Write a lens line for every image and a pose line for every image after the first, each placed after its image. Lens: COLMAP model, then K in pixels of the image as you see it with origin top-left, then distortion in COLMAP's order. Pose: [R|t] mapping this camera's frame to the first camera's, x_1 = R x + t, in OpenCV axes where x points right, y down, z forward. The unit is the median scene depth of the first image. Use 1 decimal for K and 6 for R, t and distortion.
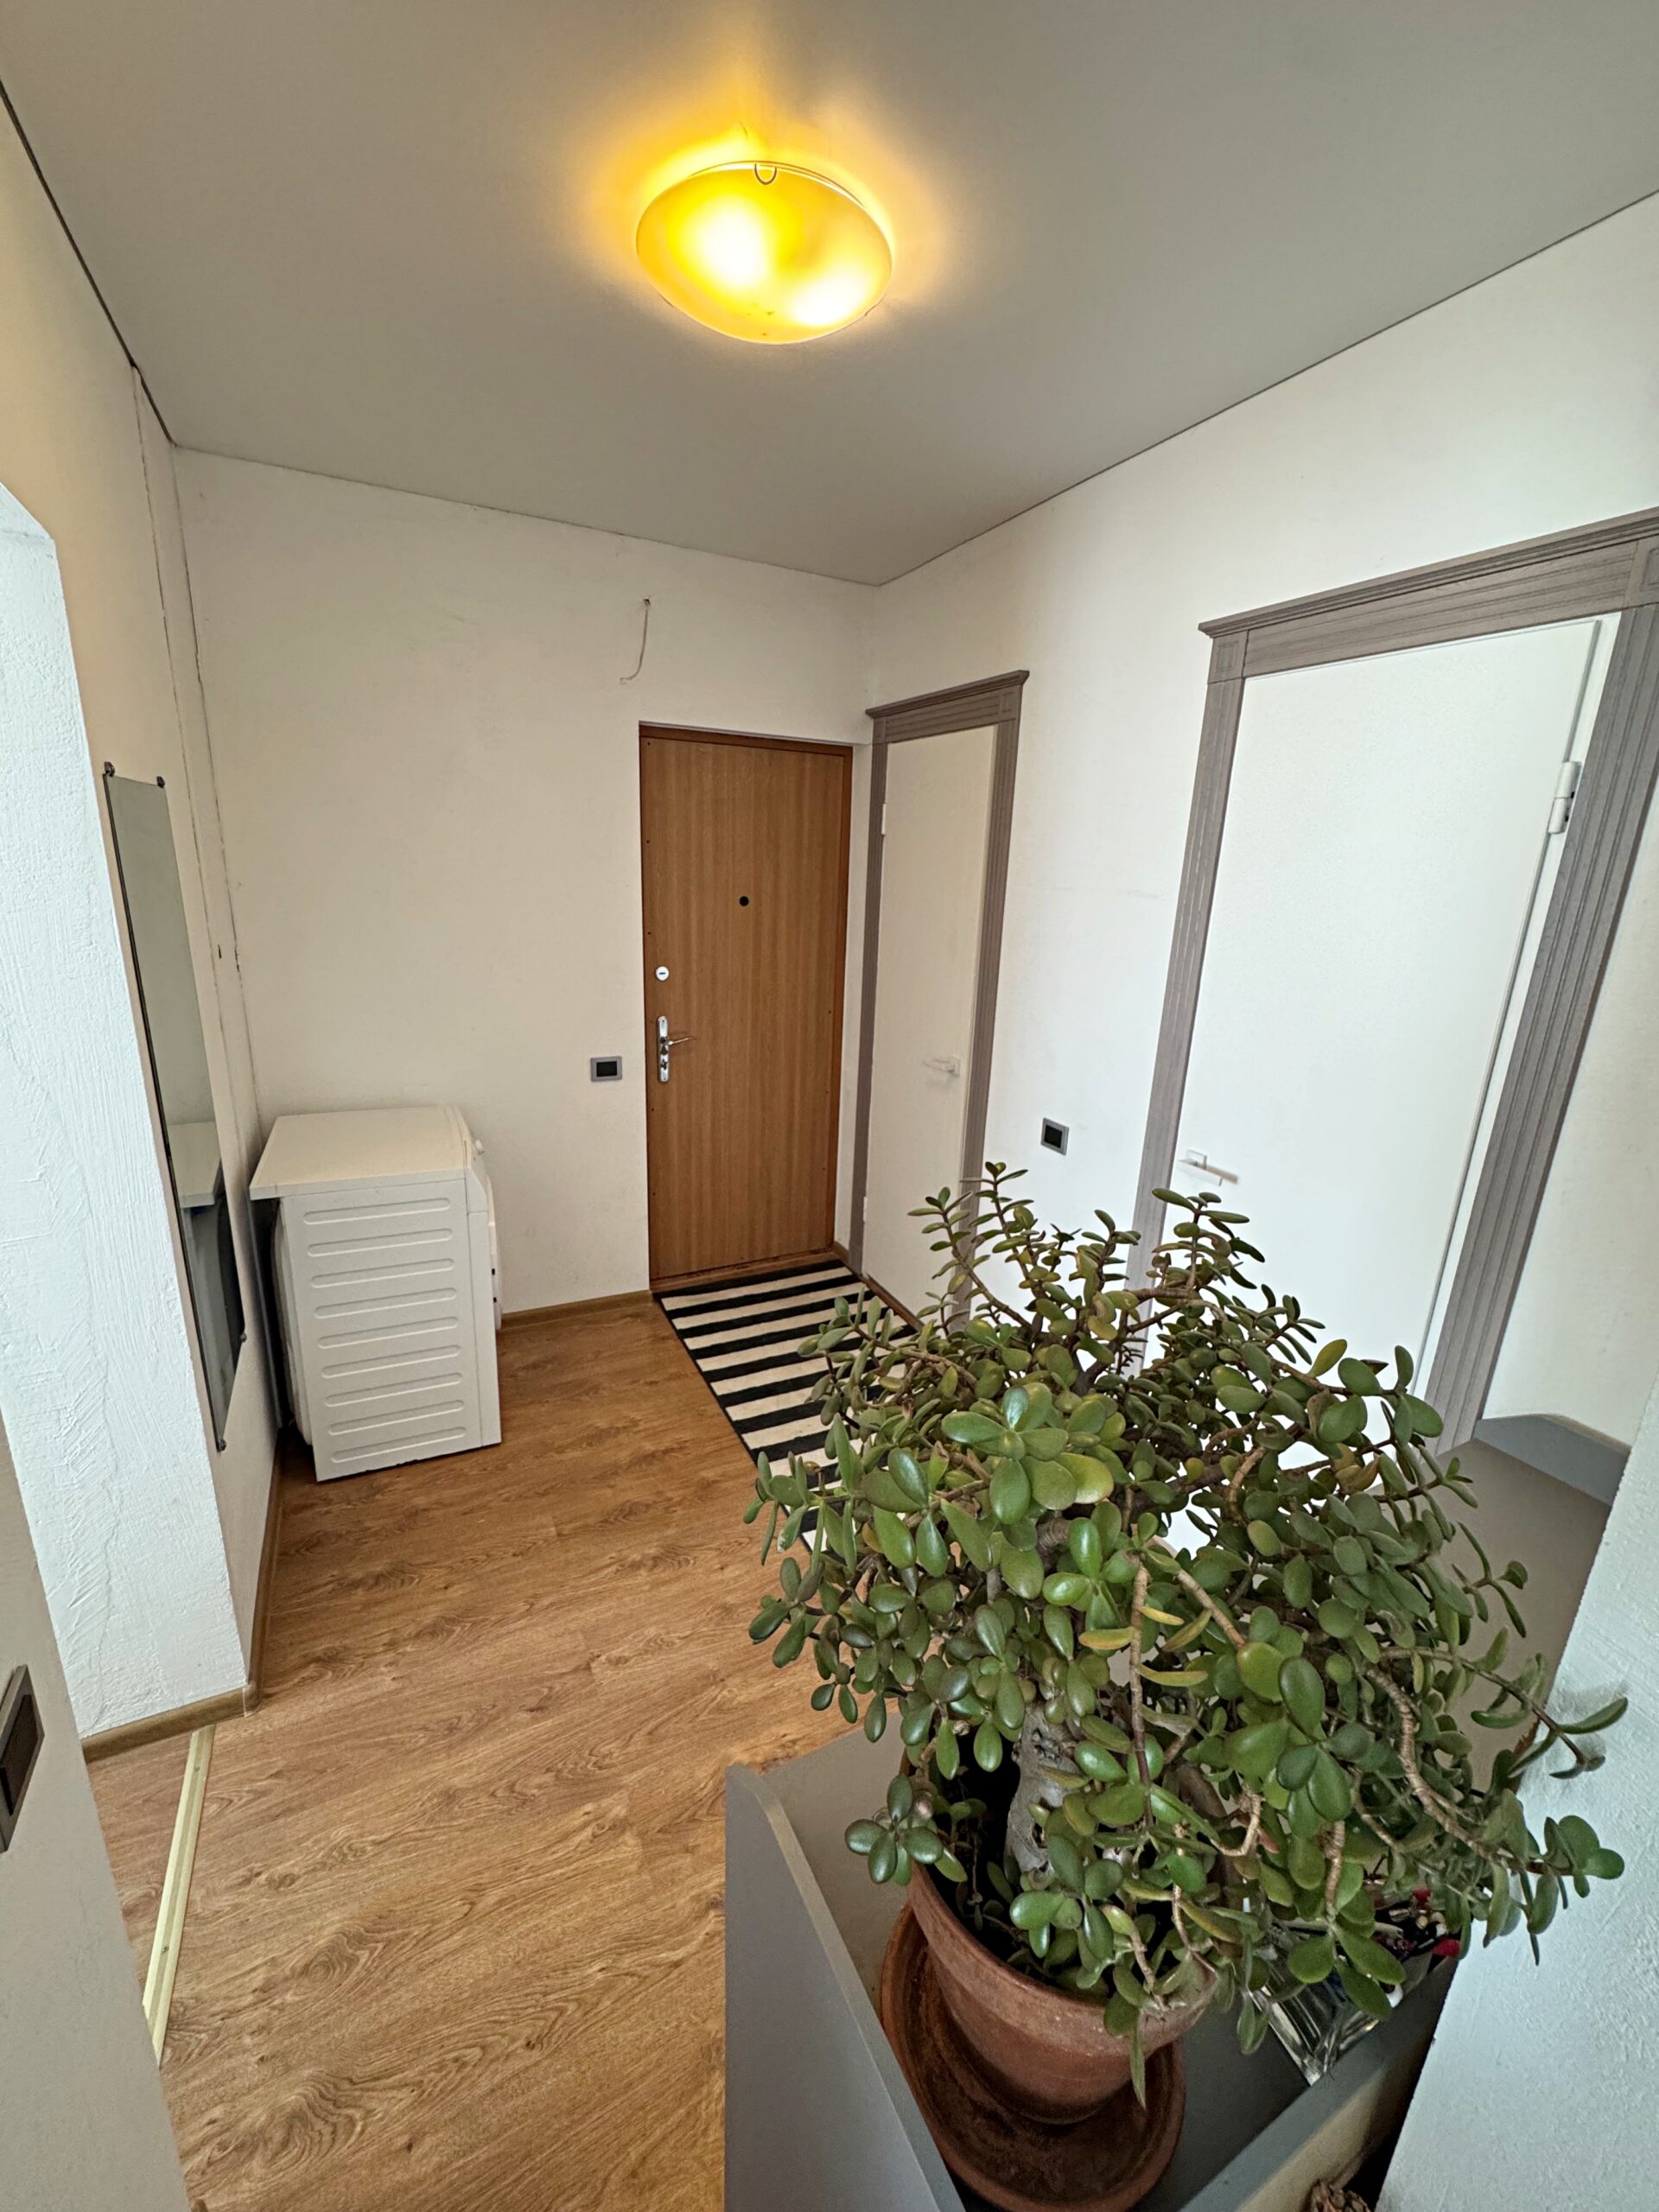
lens RADIAL K [[885.9, 0, 831.5], [0, 885.9, 1104.6], [0, 0, 1]] dist [0.010548, 0.000004]
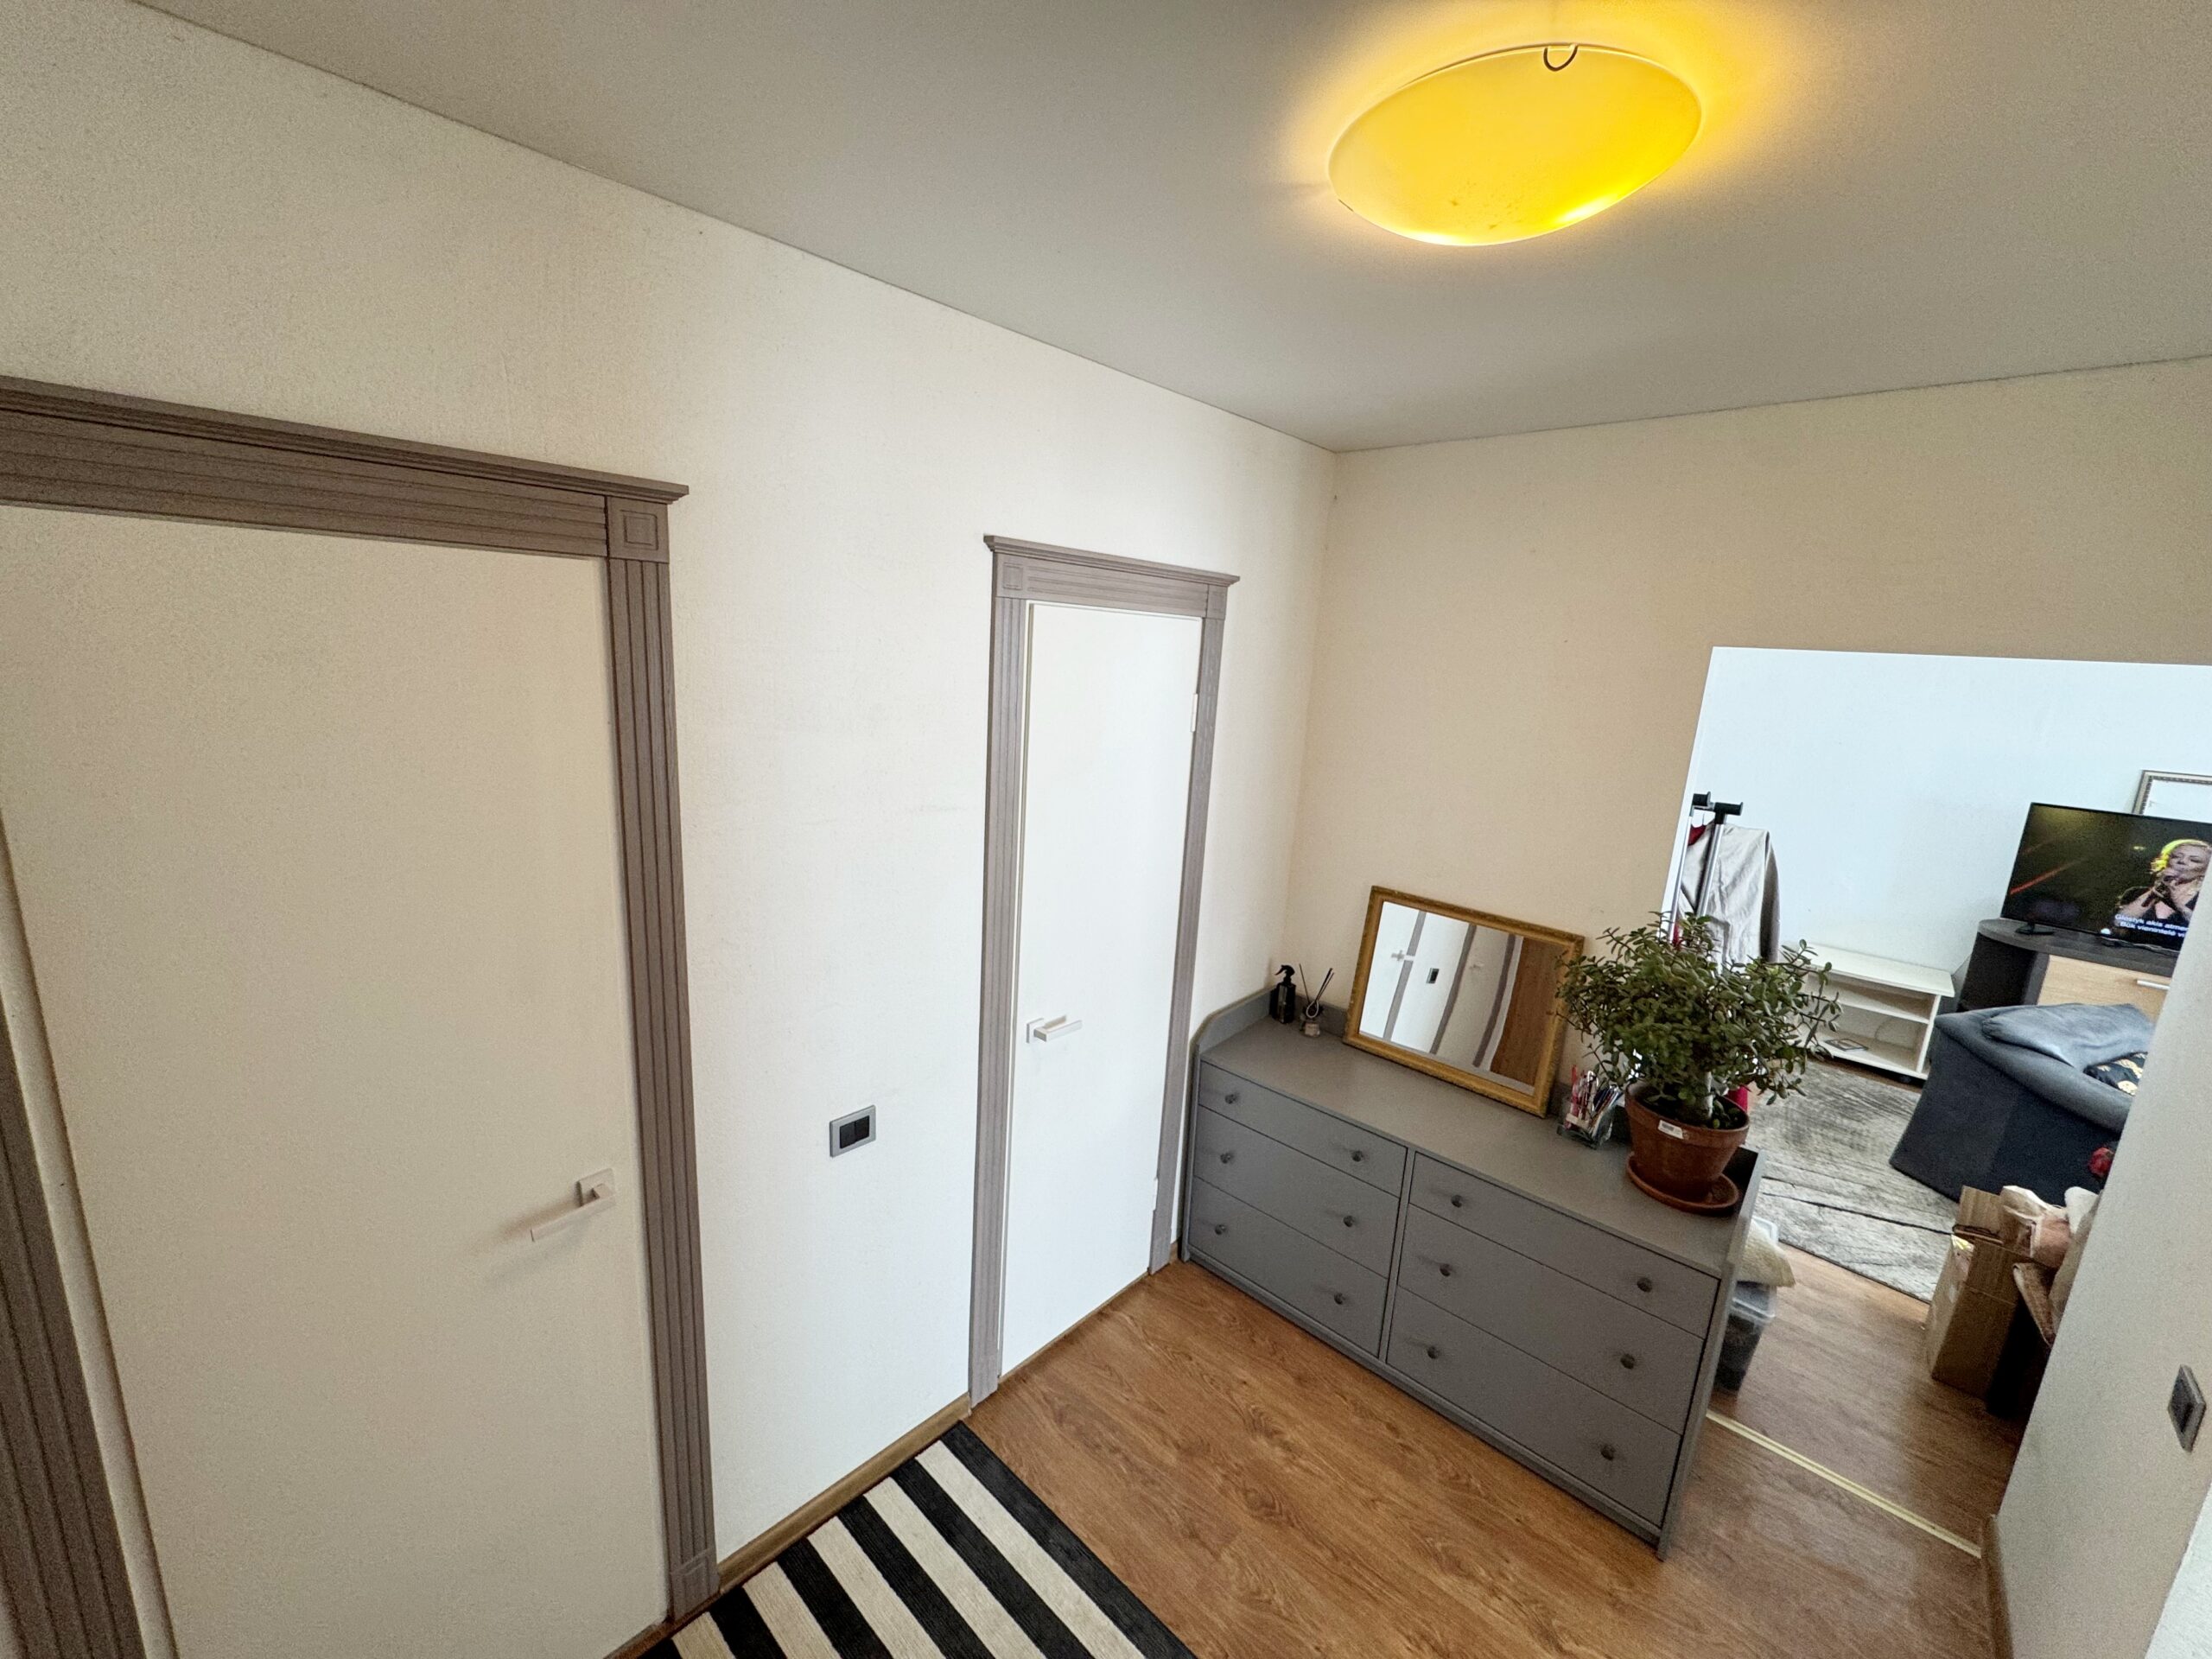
lens RADIAL K [[885.9, 0, 1106.0], [0, 885.9, 830.6], [0, 0, 1]] dist [0.010548, 0.000004]
pose [[-0.339868, -0.263860, 0.902700, -0.445377], [0.178213, 0.924377, 0.337293, -0.426510], [-0.923434, 0.275508, -0.267143, 0.955557]]
